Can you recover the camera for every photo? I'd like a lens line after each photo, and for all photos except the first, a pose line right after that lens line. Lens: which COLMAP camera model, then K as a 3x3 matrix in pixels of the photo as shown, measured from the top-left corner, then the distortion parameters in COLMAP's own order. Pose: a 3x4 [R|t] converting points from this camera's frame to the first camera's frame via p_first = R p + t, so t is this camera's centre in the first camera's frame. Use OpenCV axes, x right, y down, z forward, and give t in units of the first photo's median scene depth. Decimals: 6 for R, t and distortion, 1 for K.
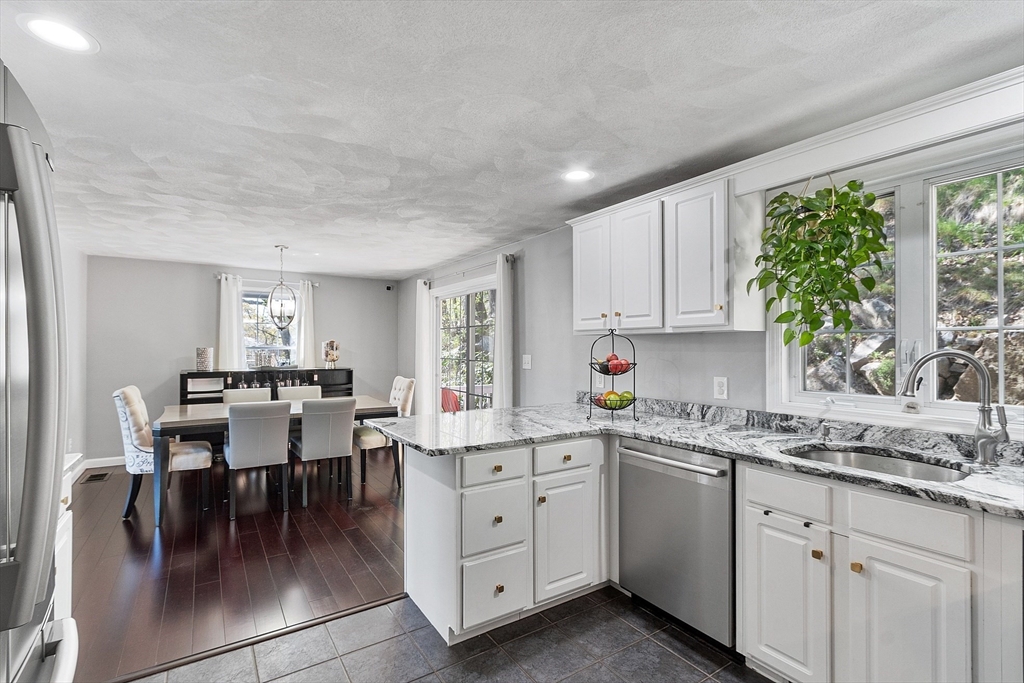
lens RADIAL K [[472.9, 0, 512.0], [0, 472.9, 341.5], [0, 0, 1]] dist [-0.000957, 0.000177]
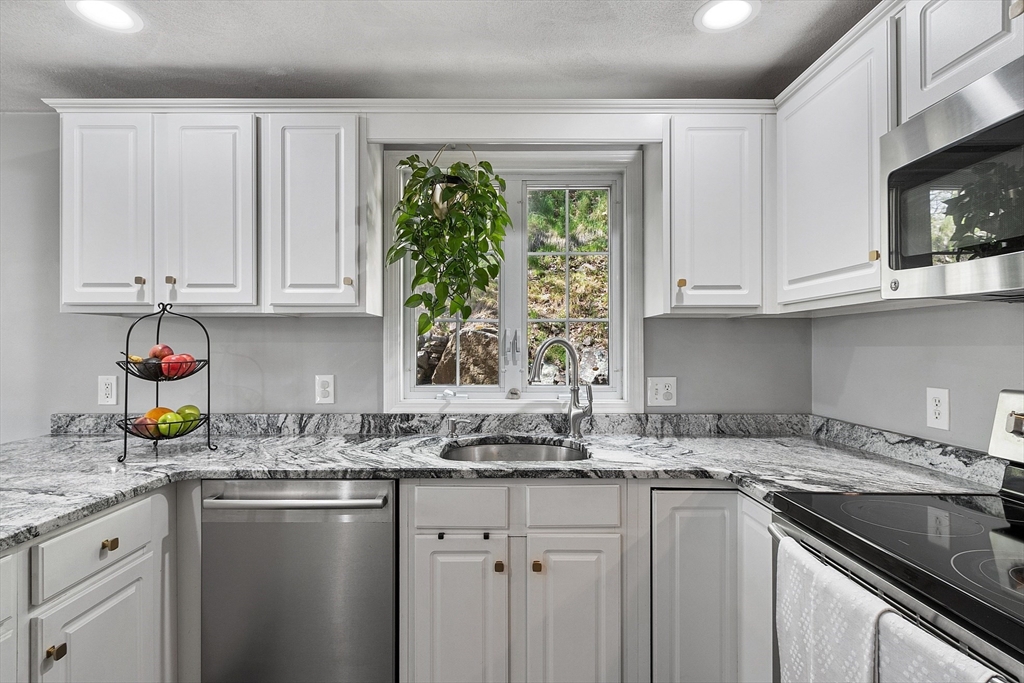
lens RADIAL K [[523.5, 0, 512.0], [0, 523.5, 341.5], [0, 0, 1]] dist [-0.000320, 0.000912]
pose [[0.553817, 0.005592, 0.832619, -0.114255], [-0.008119, 0.999966, -0.001316, 0.022708], [-0.832599, -0.006032, 0.553844, 0.322488]]
